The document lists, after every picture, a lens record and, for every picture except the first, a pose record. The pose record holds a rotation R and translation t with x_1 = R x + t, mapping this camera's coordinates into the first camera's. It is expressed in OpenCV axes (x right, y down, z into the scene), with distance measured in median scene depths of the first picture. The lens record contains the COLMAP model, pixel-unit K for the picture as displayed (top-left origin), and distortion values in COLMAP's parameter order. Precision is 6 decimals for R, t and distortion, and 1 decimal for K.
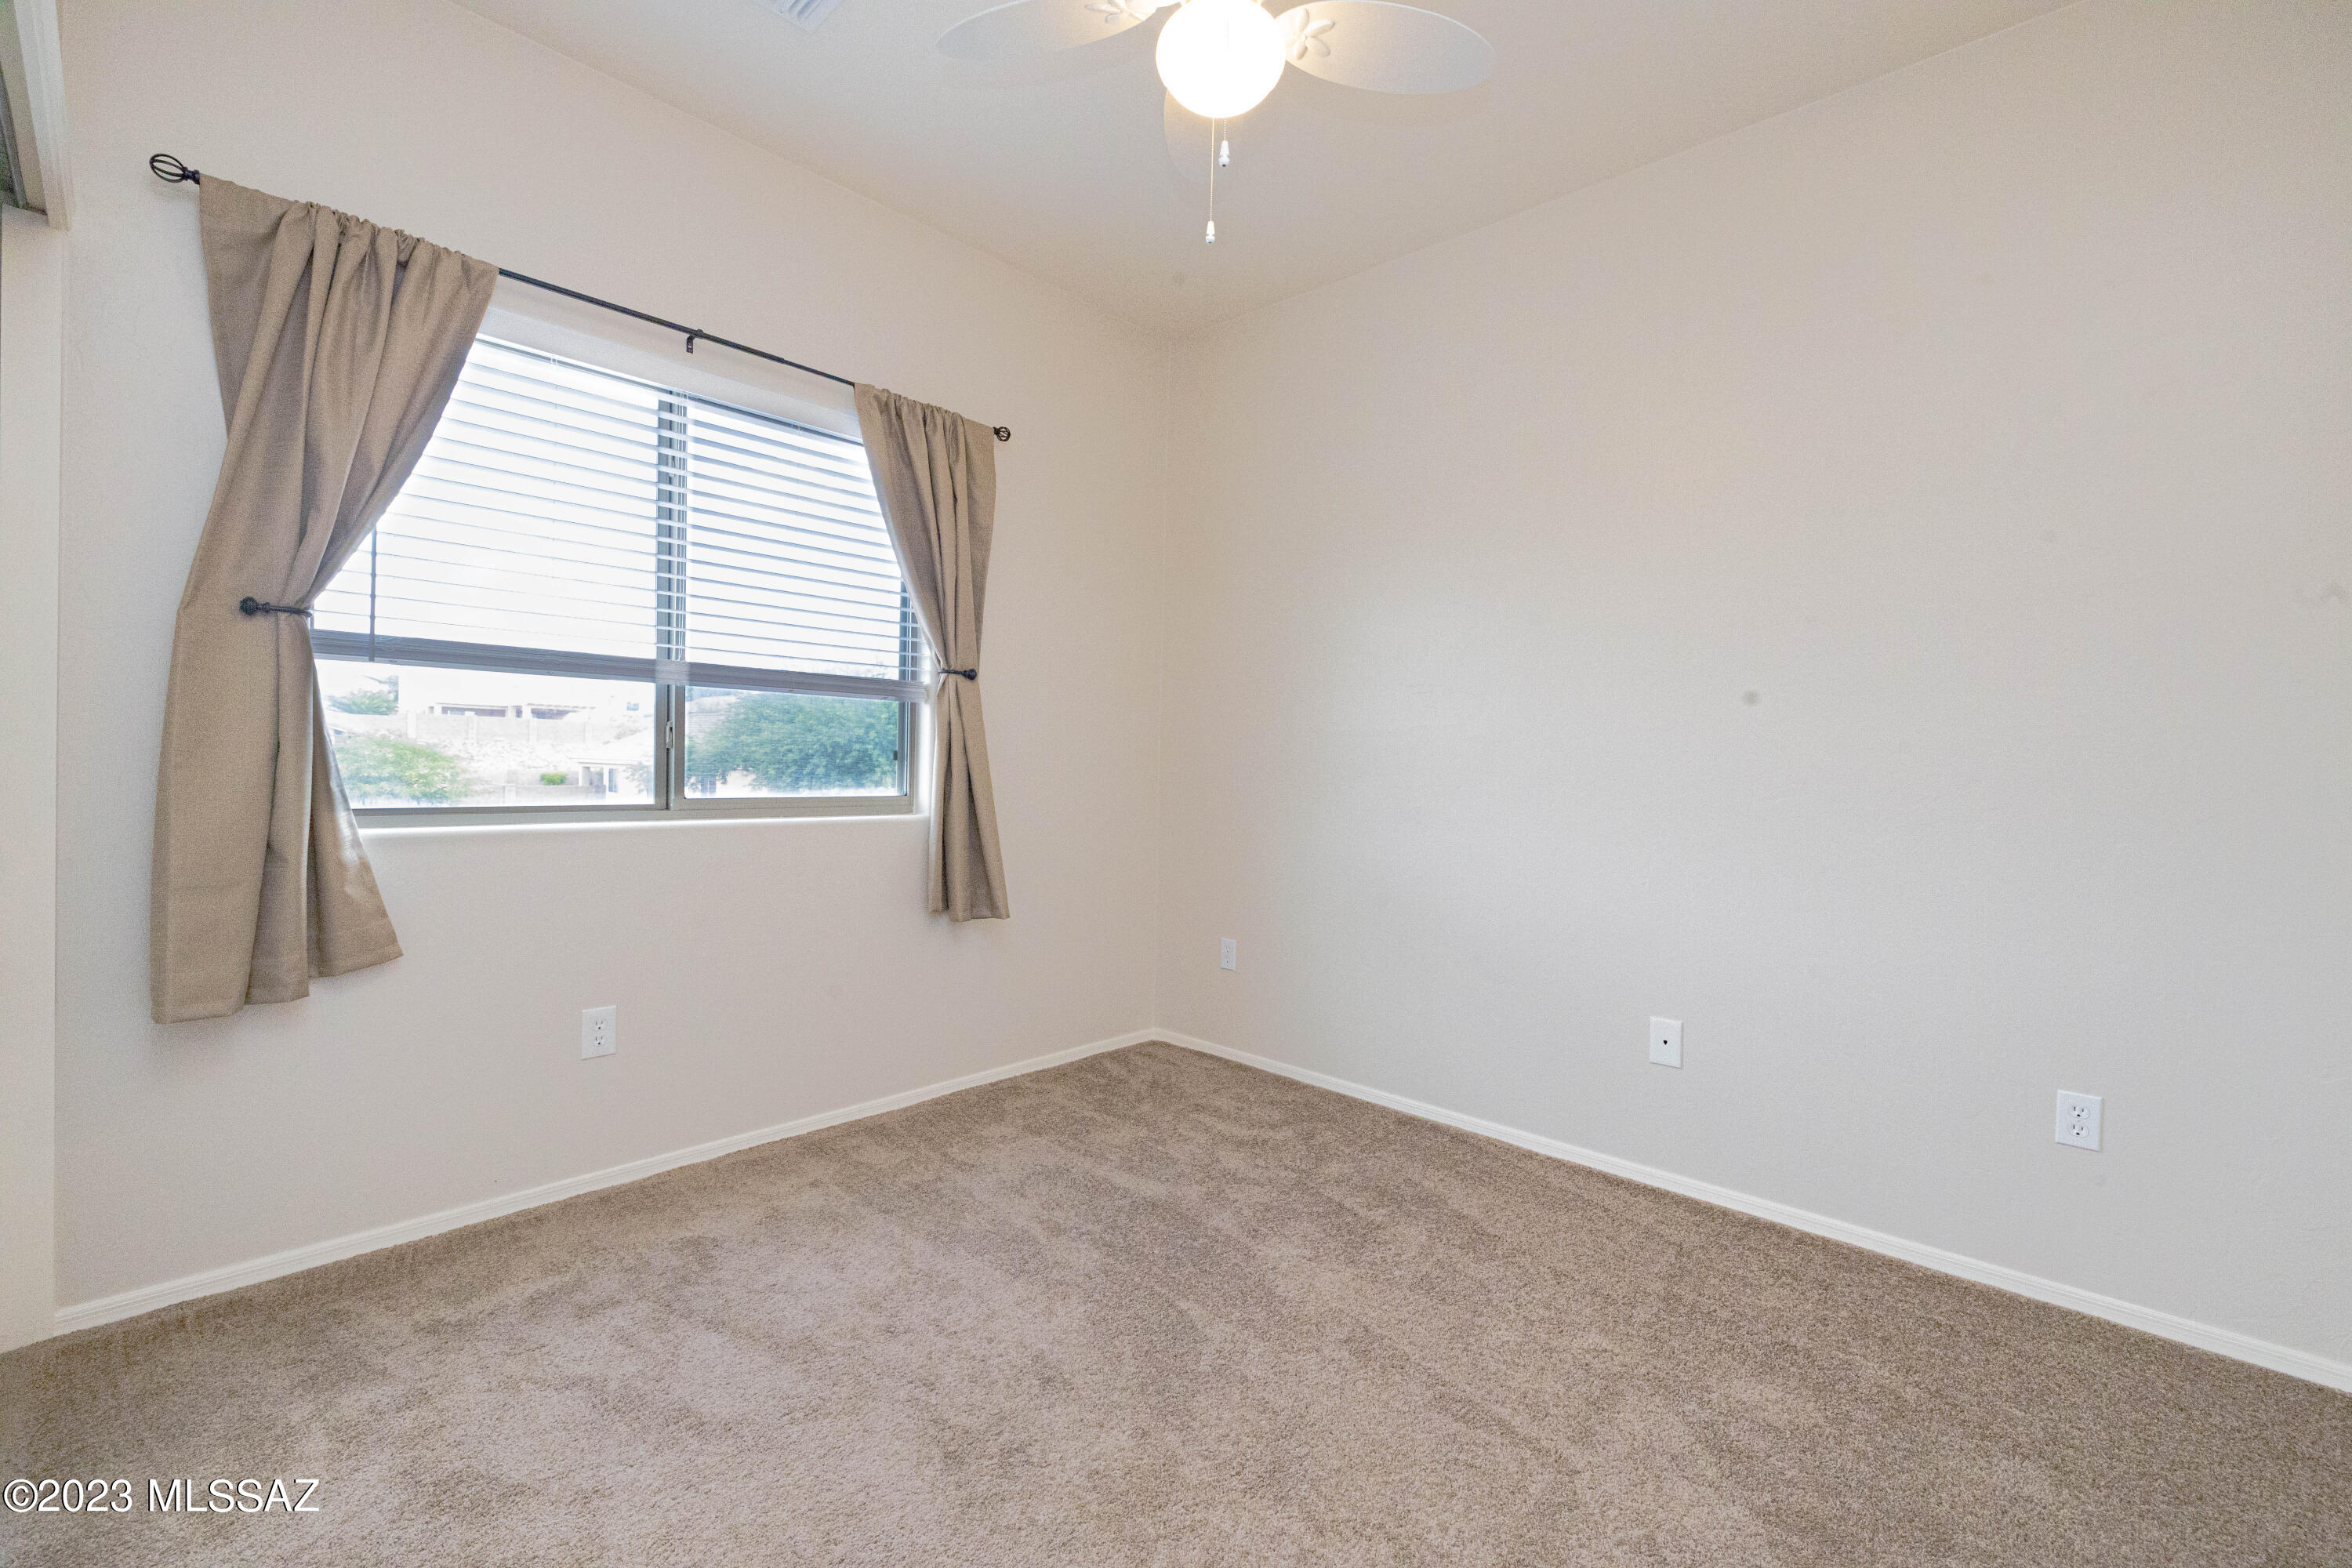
lens RADIAL K [[991.1, 0, 1145.4], [0, 991.1, 780.8], [0, 0, 1]] dist [0.001003, -0.000026]
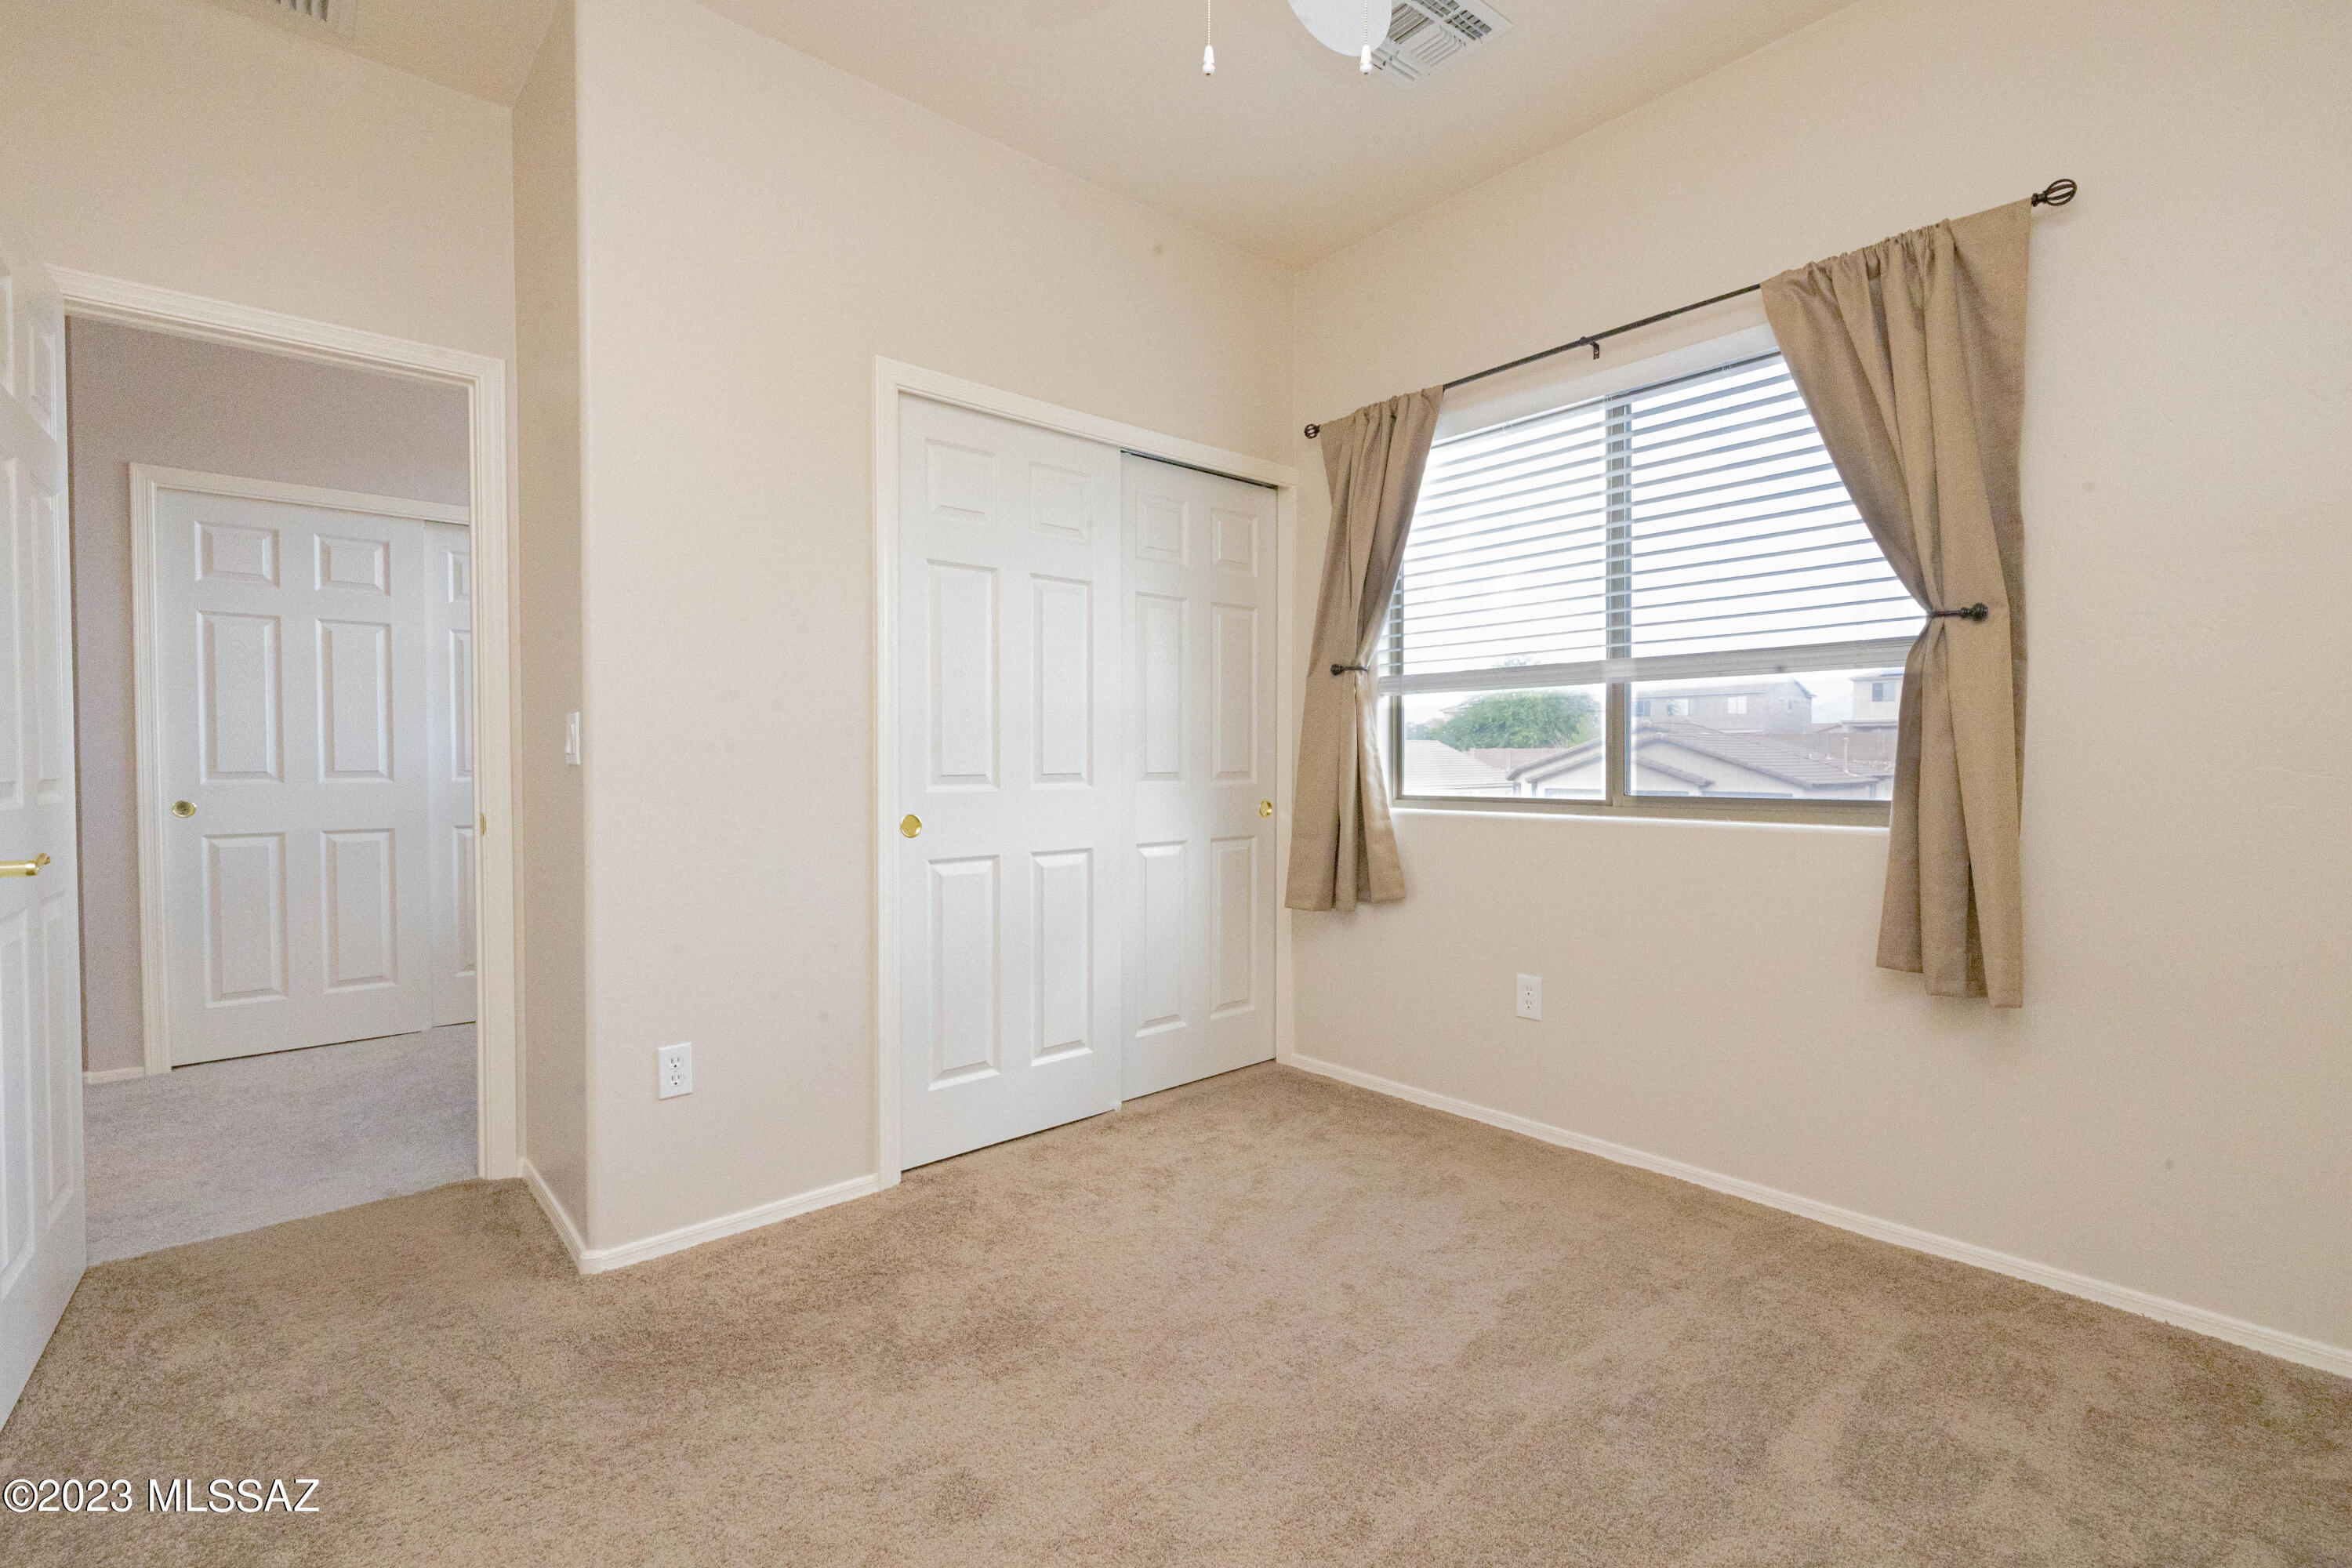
lens RADIAL K [[991.1, 0, 1145.4], [0, 991.1, 780.8], [0, 0, 1]] dist [0.001003, -0.000026]
pose [[-0.076352, 0.000238, -0.997081, 0.577362], [-0.017233, 0.999850, 0.001558, 0.010071], [0.996932, 0.017302, -0.076337, 0.601297]]
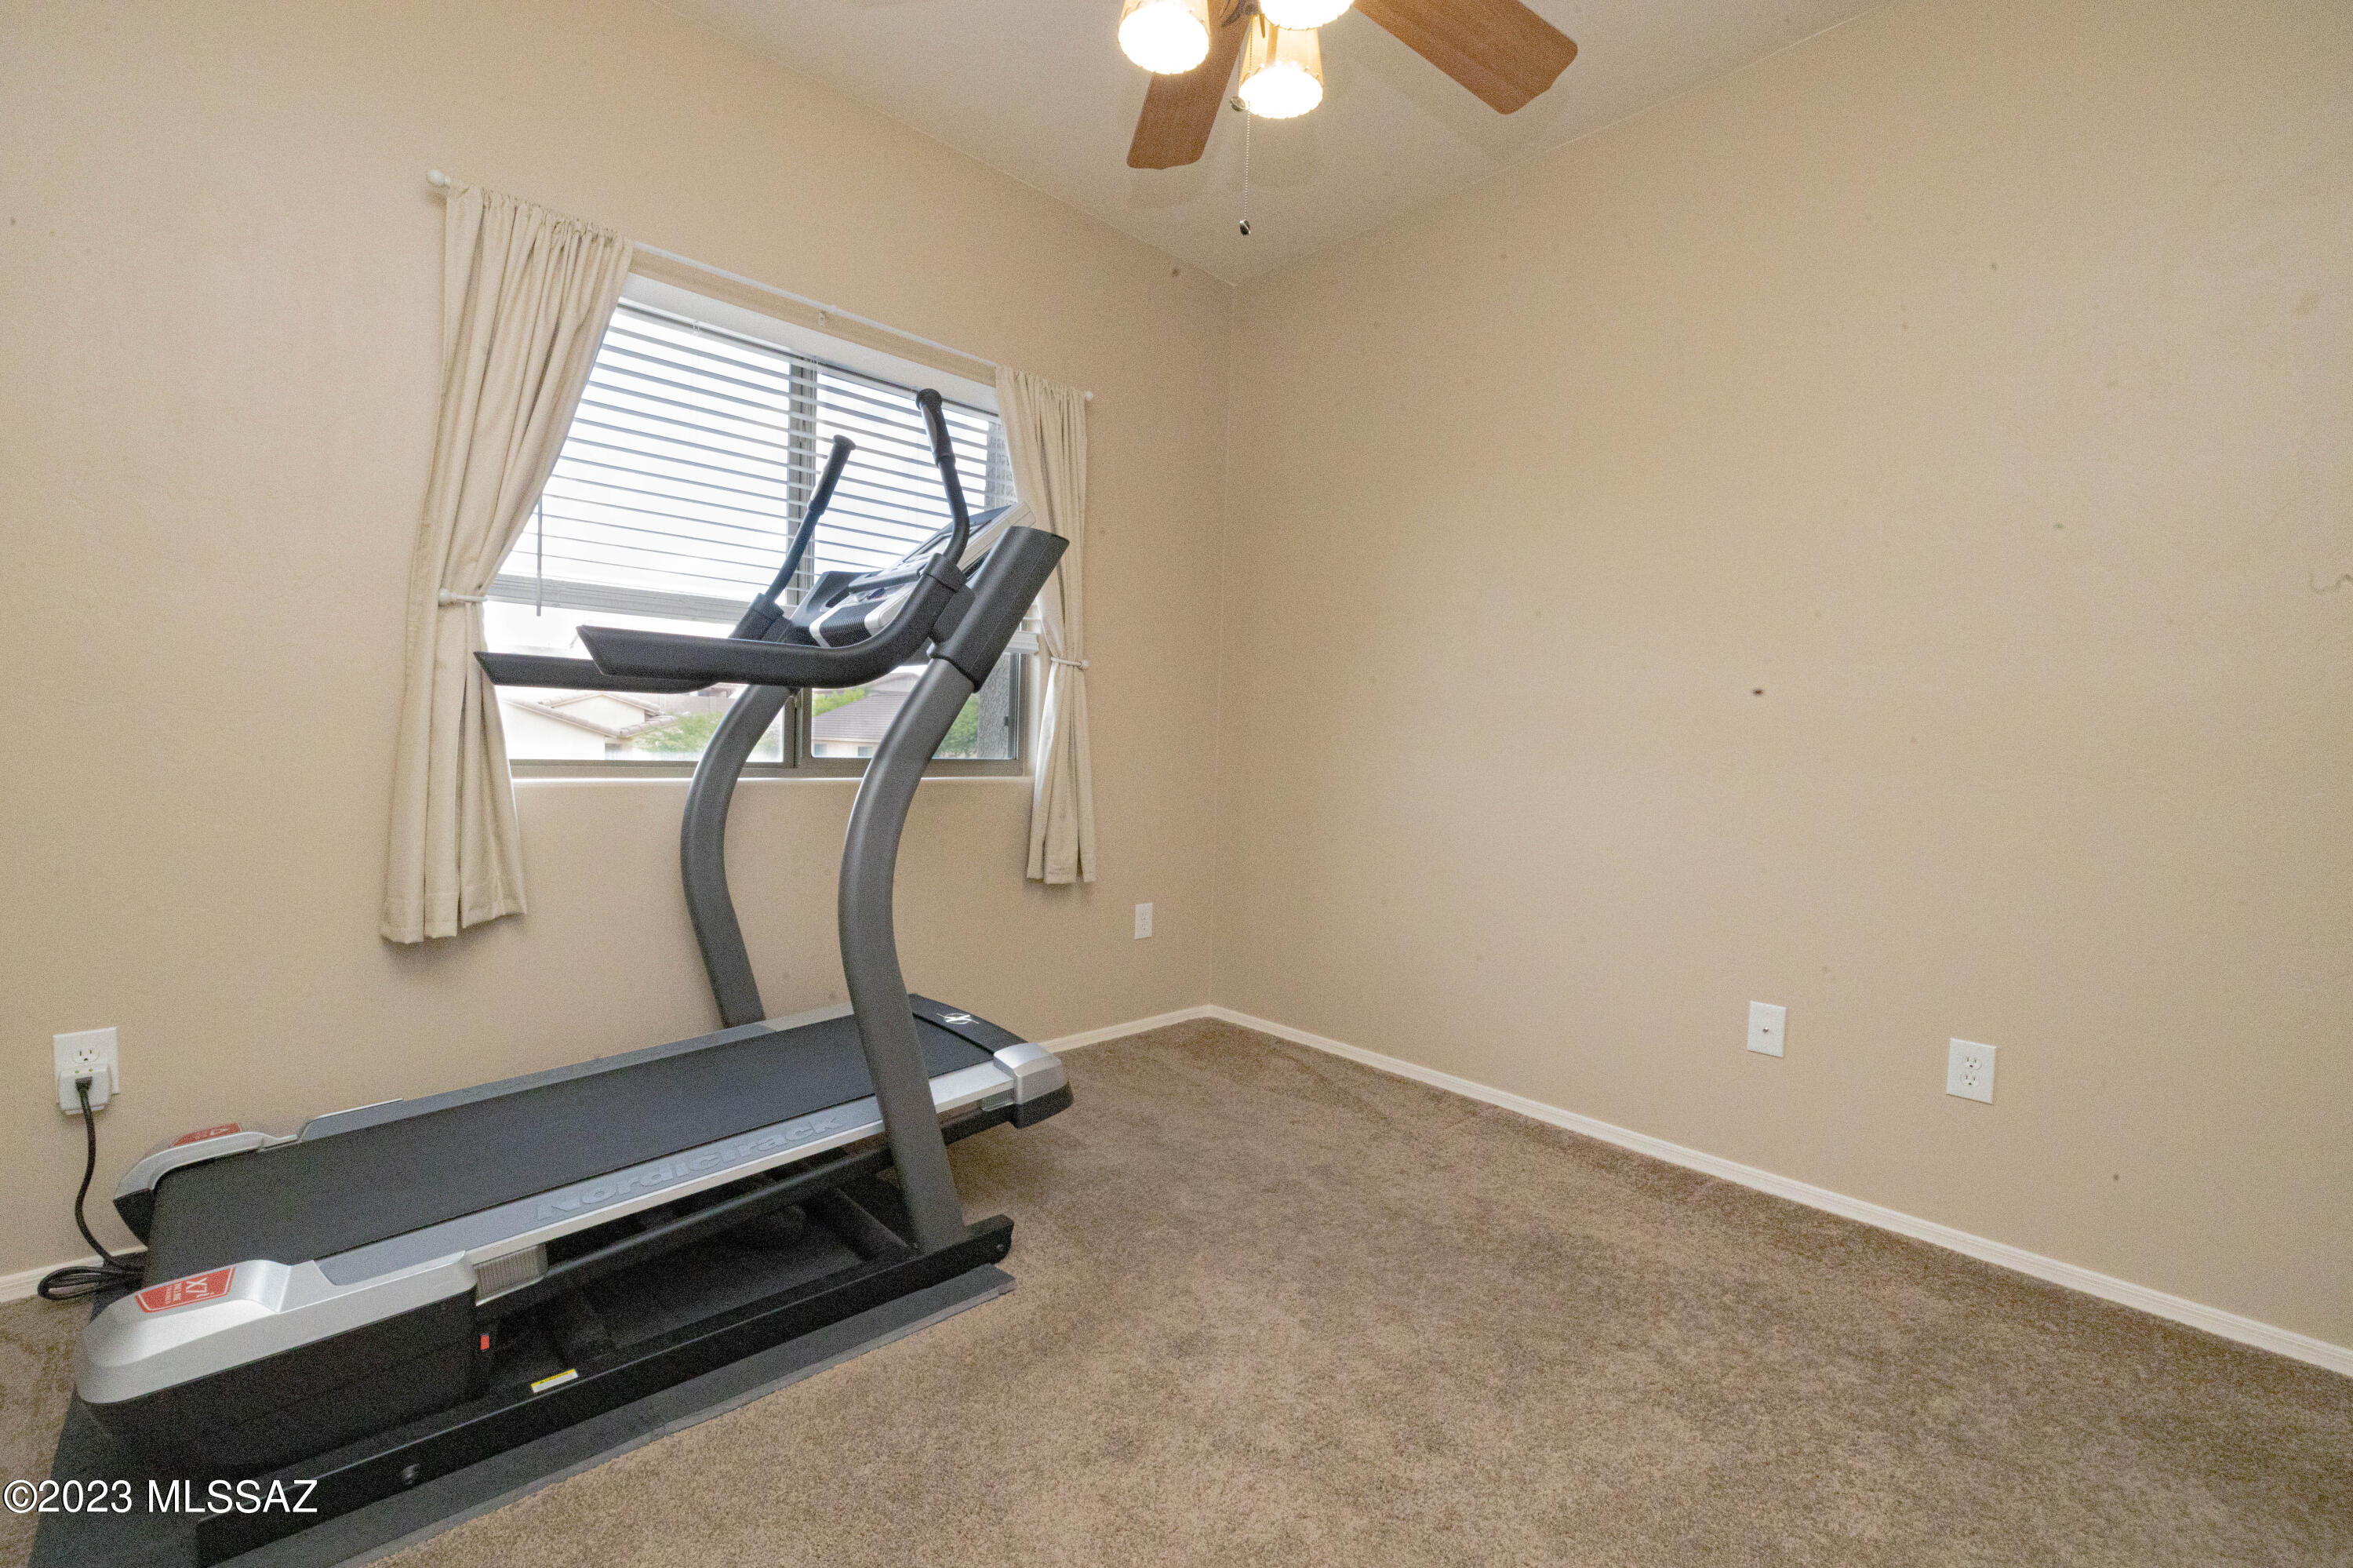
lens RADIAL K [[991.5, 0, 1145.9], [0, 991.5, 780.8], [0, 0, 1]] dist [0.001003, -0.000026]
pose [[0.998134, 0.020303, -0.057580, -0.060805], [-0.018791, 0.999467, 0.026678, 0.008629], [0.058091, -0.025547, 0.997984, -0.005798]]
